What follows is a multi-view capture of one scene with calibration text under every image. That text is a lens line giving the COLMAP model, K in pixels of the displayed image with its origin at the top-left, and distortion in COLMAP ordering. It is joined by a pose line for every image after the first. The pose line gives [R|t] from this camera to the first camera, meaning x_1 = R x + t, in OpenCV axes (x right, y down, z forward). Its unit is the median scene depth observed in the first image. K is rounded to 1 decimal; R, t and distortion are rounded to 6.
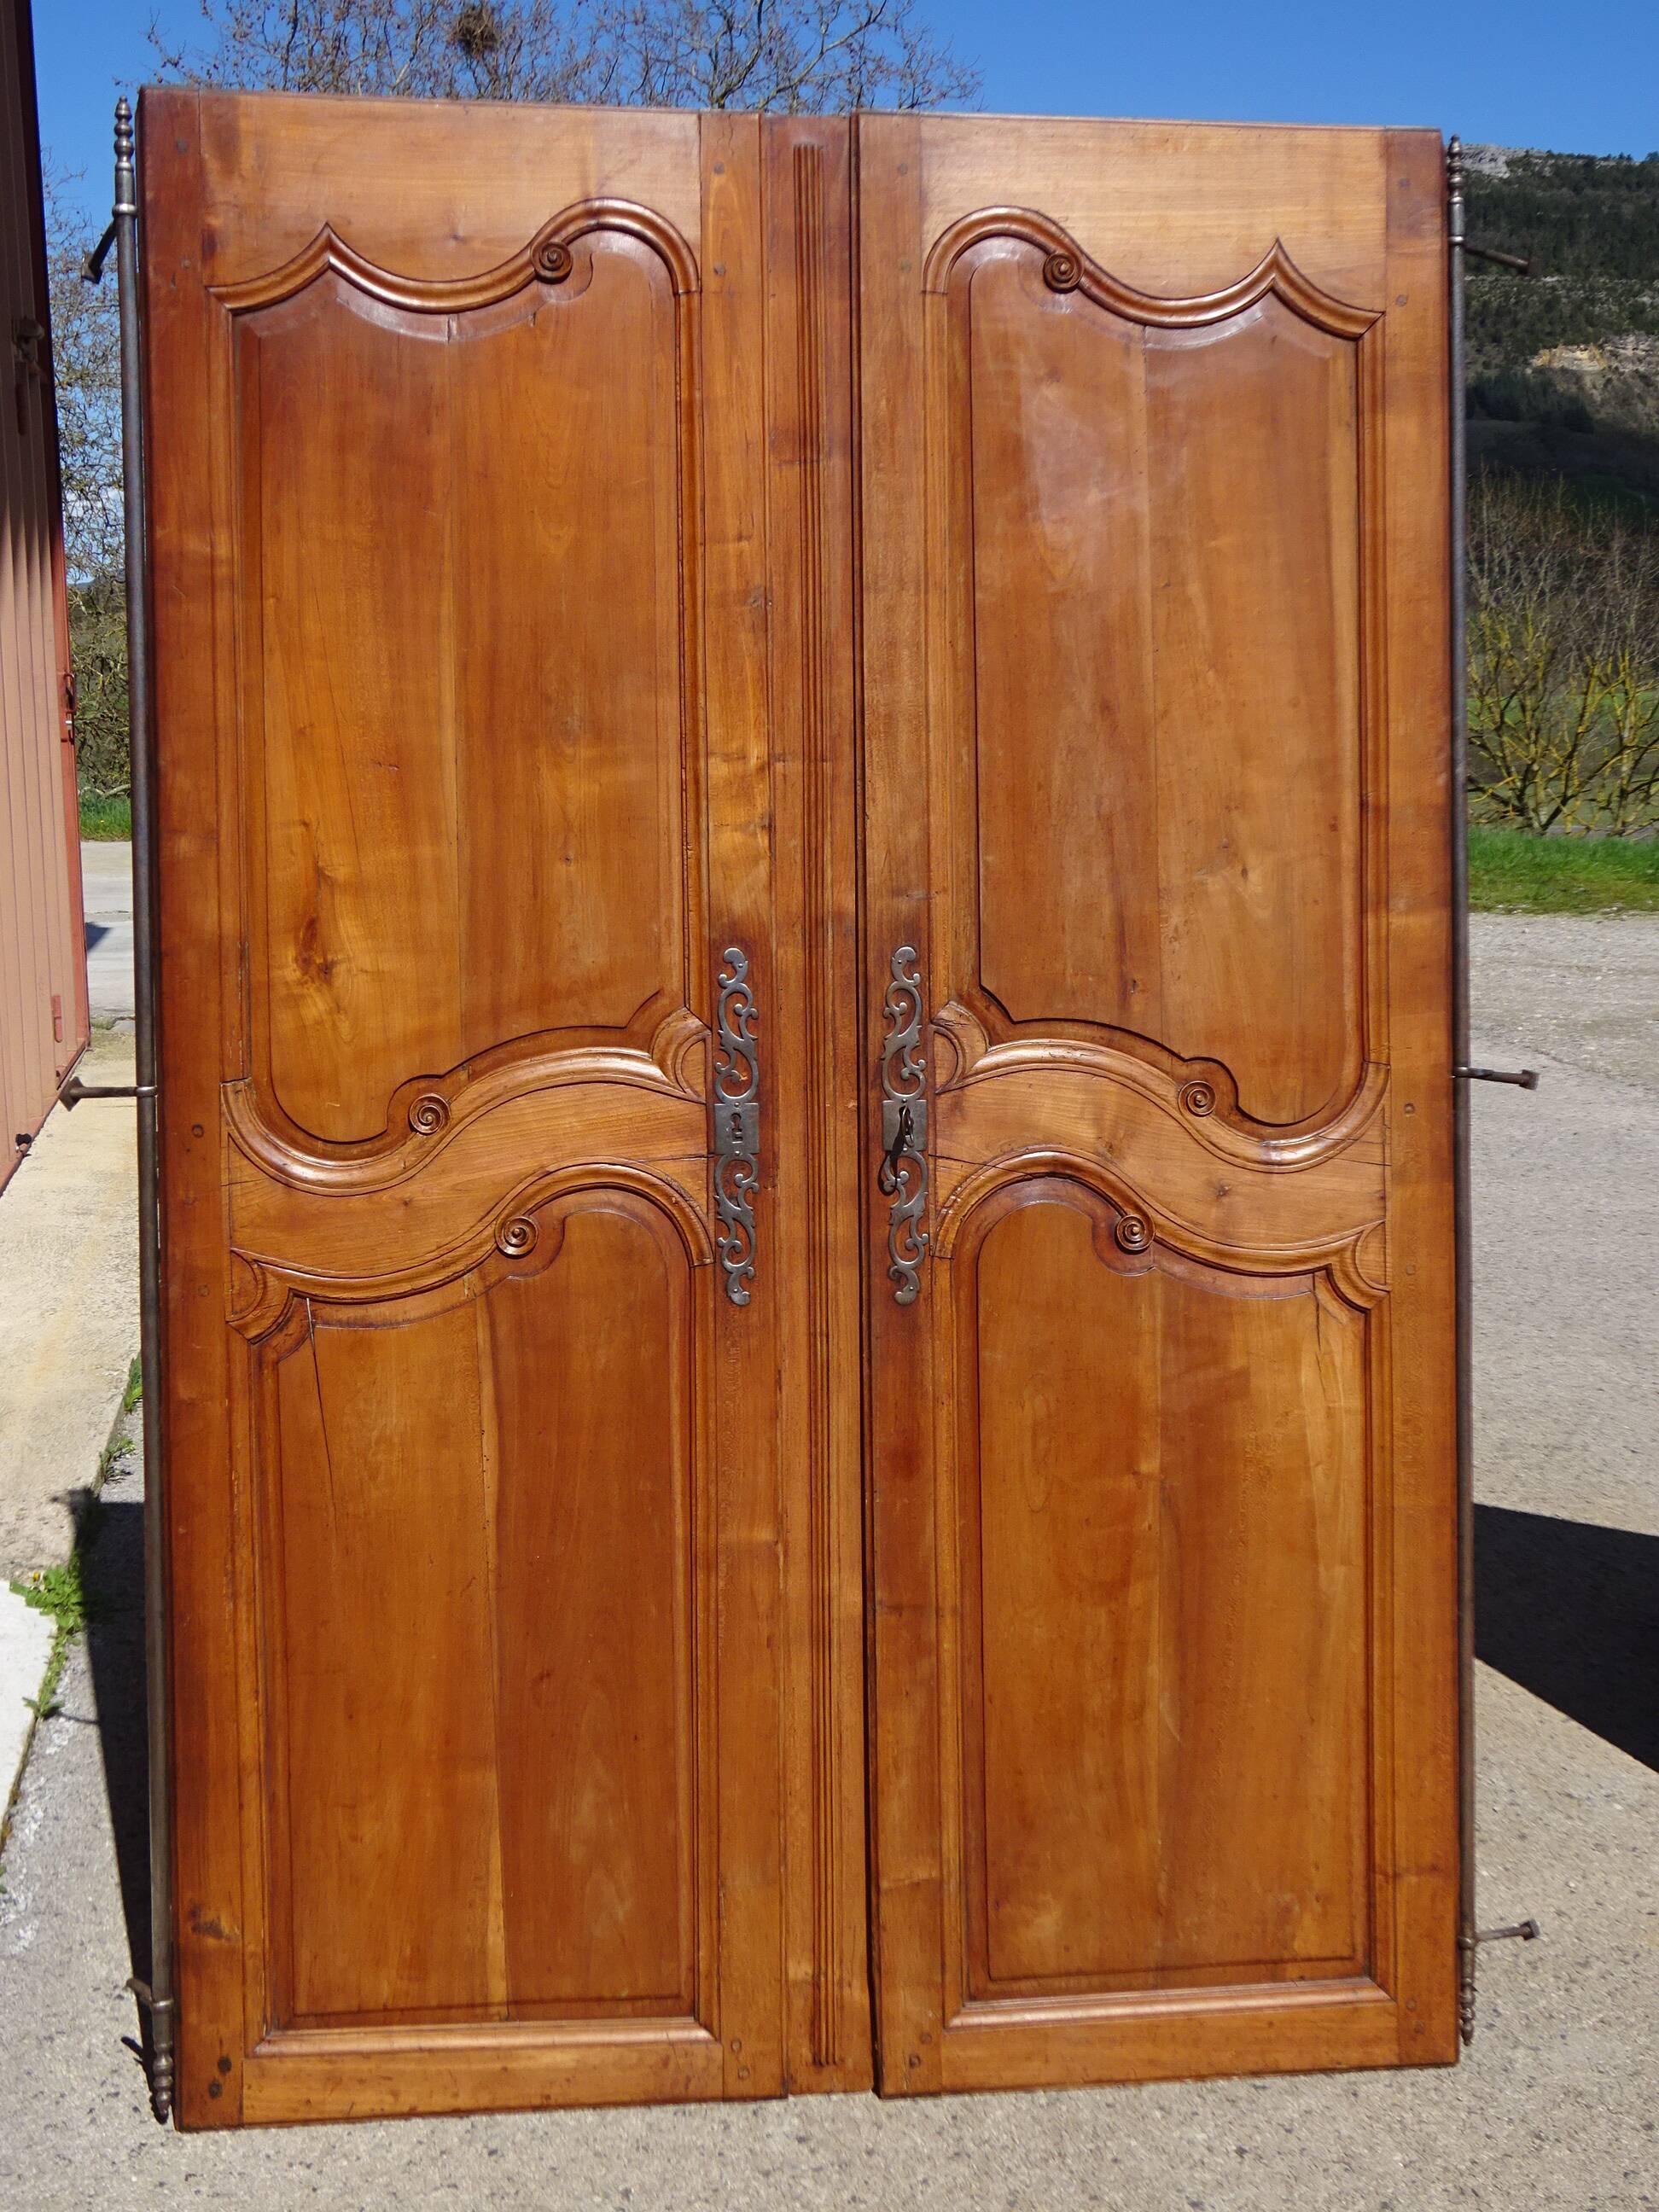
lens RADIAL K [[2770.0, 0, 828.1], [0, 2770.0, 1108.1], [0, 0, 1]] dist [0.019866, 0.038396]
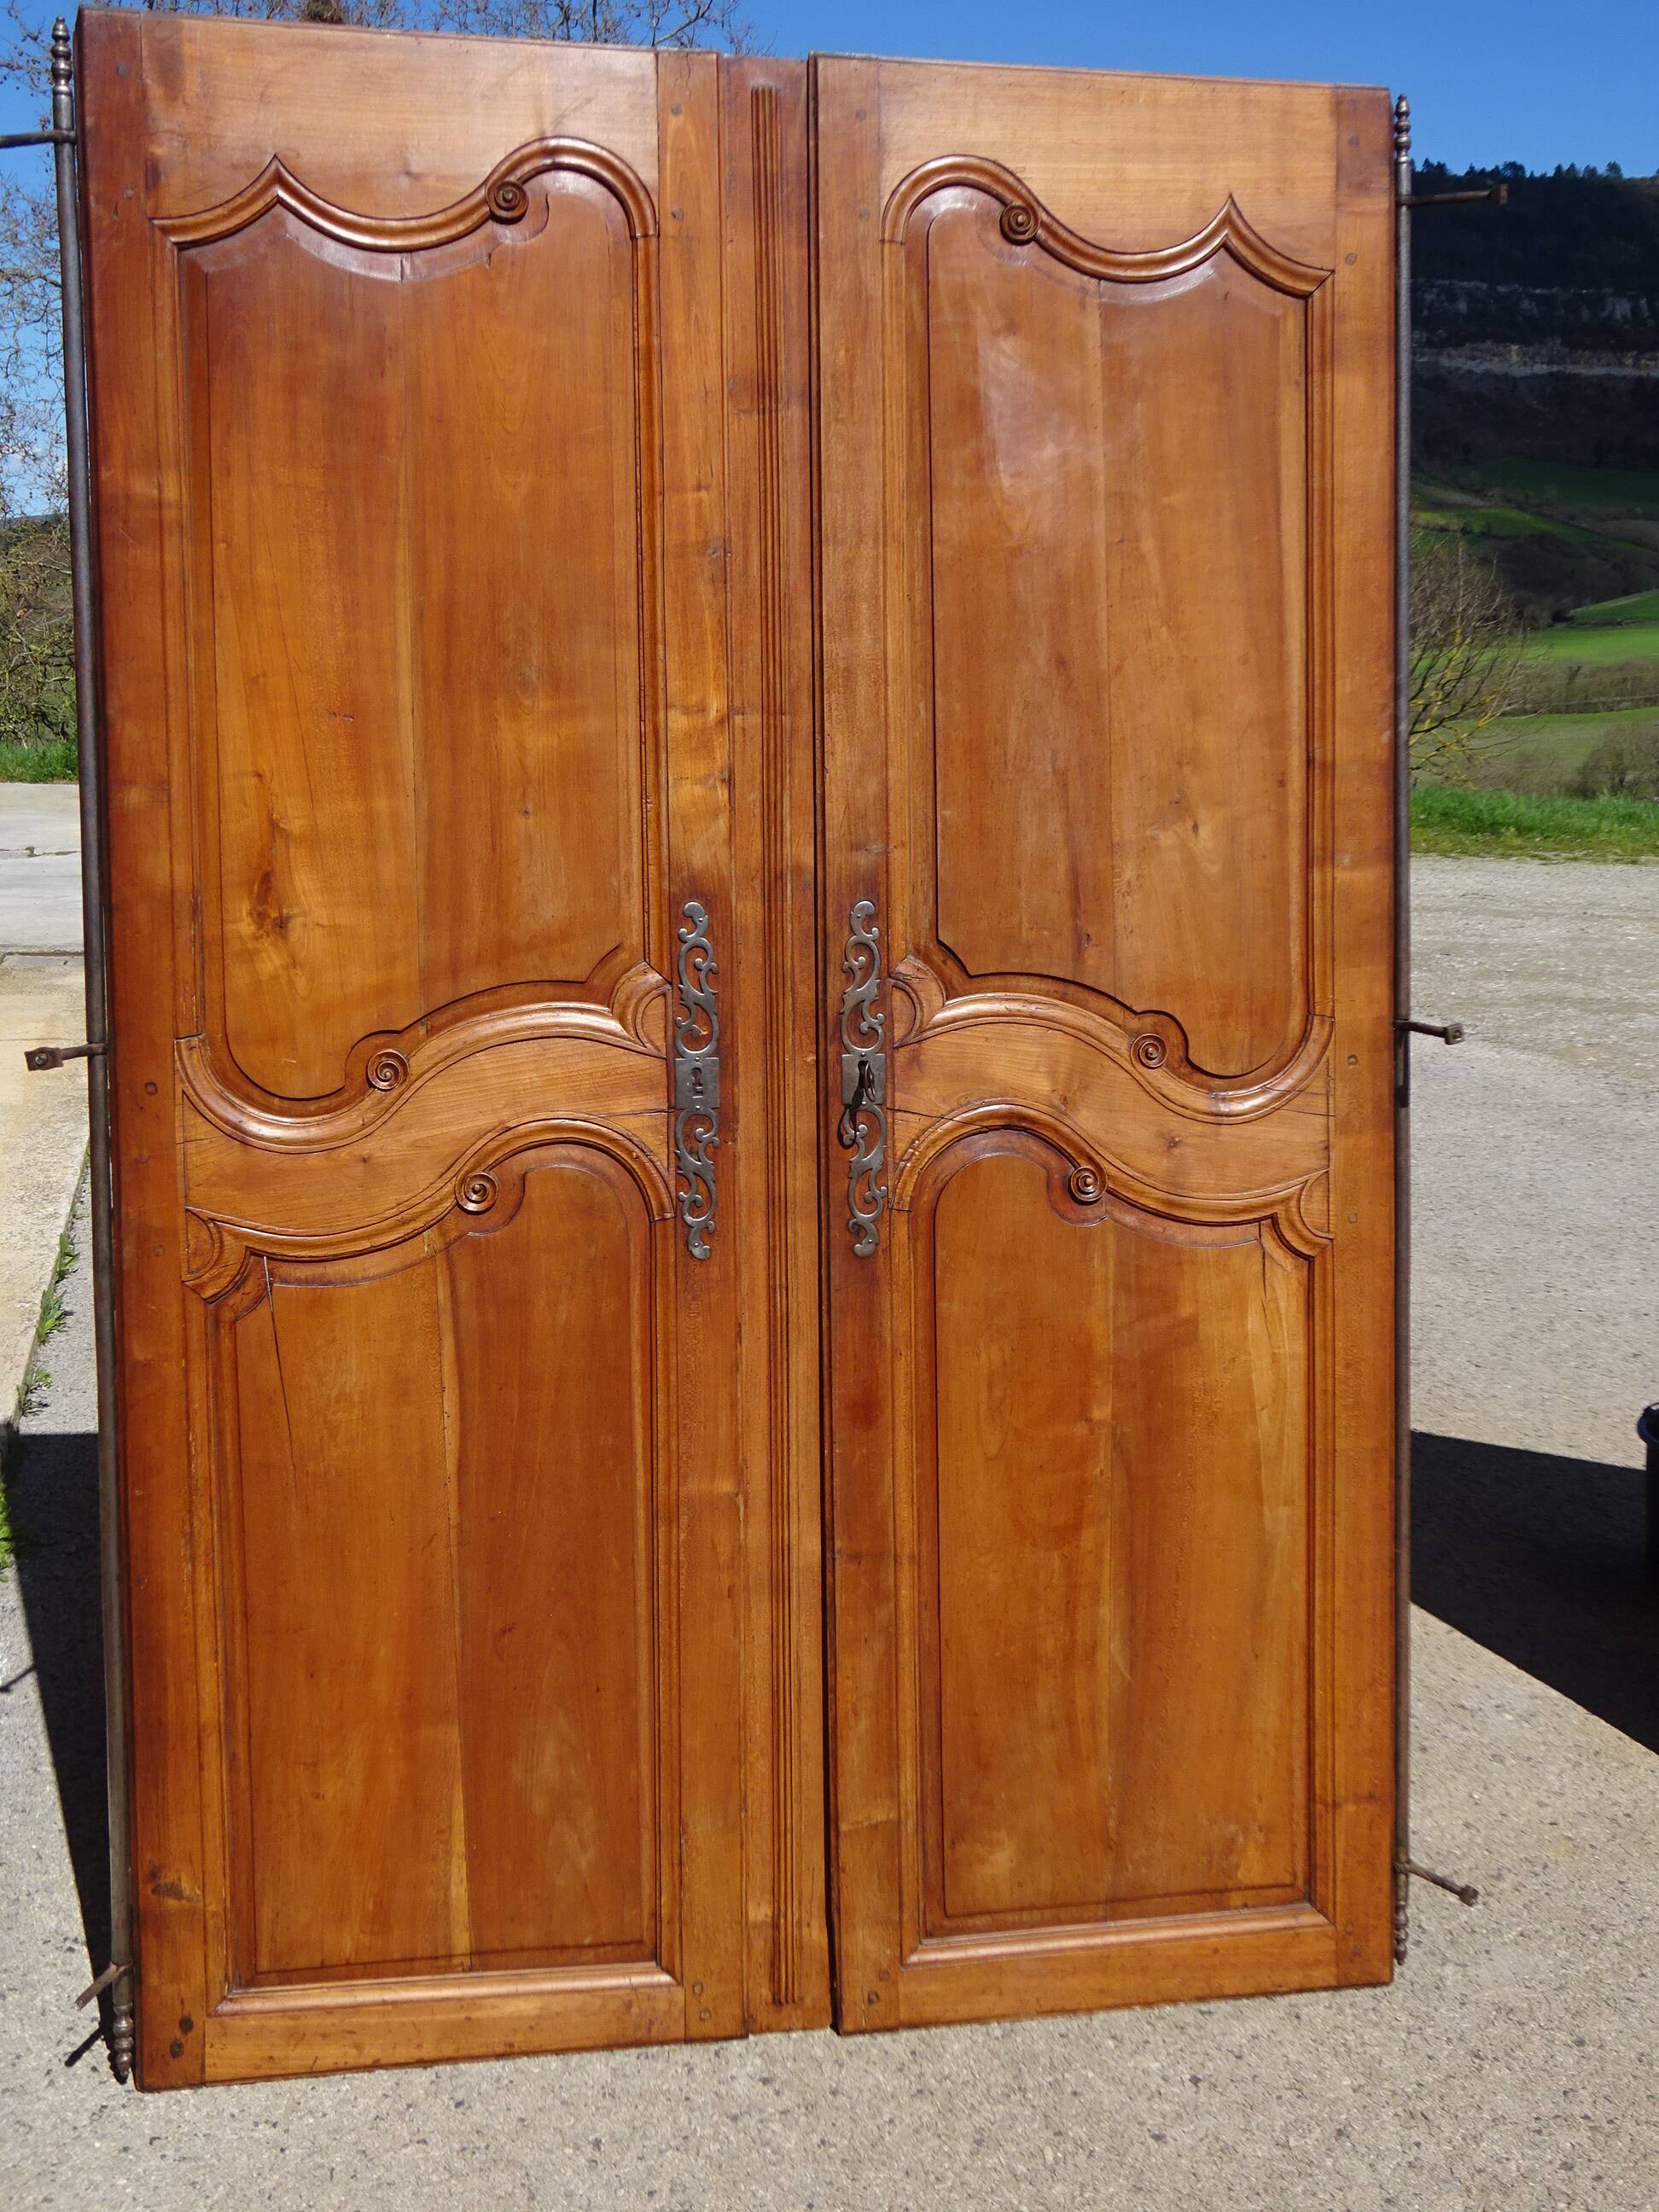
lens RADIAL K [[2522.8, 0, 822.0], [0, 2522.8, 1108.6], [0, 0, 1]] dist [0.014894, 0.054034]
pose [[0.997621, -0.003916, 0.068833, -0.049973], [0.001697, 0.999478, 0.032258, -0.012571], [-0.068923, -0.032065, 0.997107, 0.087703]]
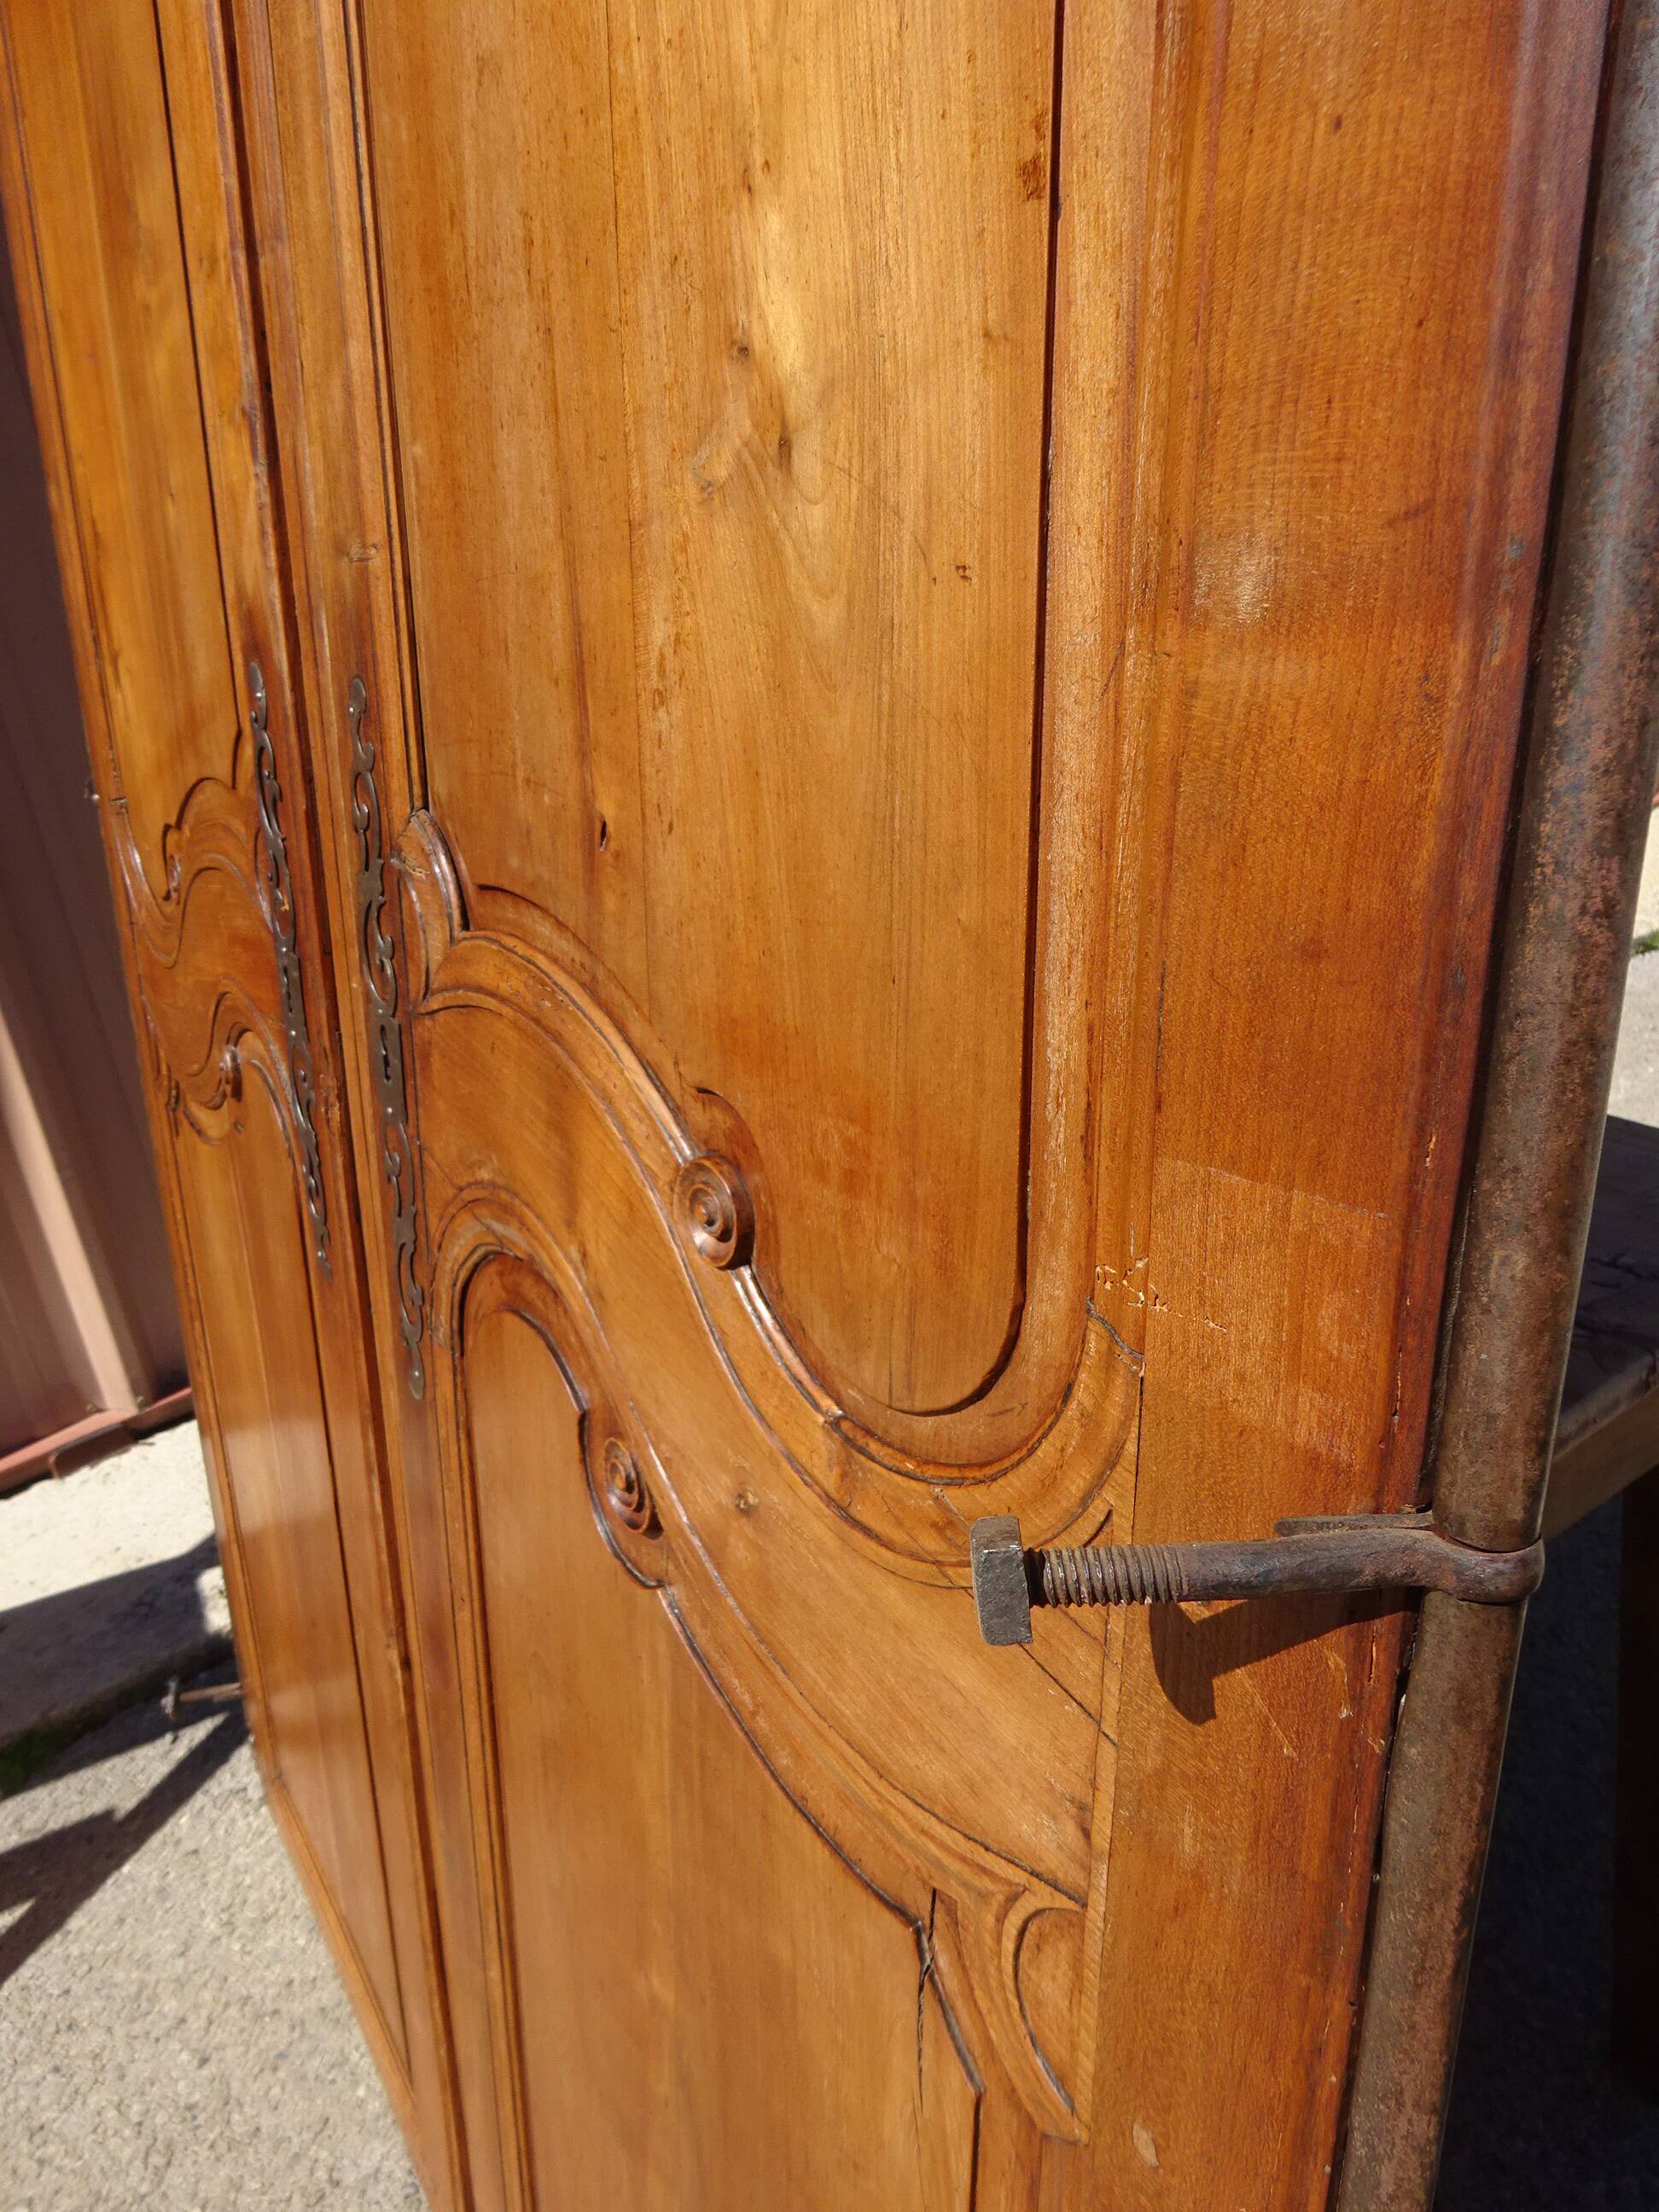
lens RADIAL K [[1610.9, 0, 829.2], [0, 1610.9, 1105.6], [0, 0, 1]] dist [-0.004142, -0.002158]
pose [[0.449132, 0.287482, -0.845952, 0.296530], [-0.024406, 0.950415, 0.310024, -0.074091], [0.893132, -0.118596, 0.433878, 0.939033]]
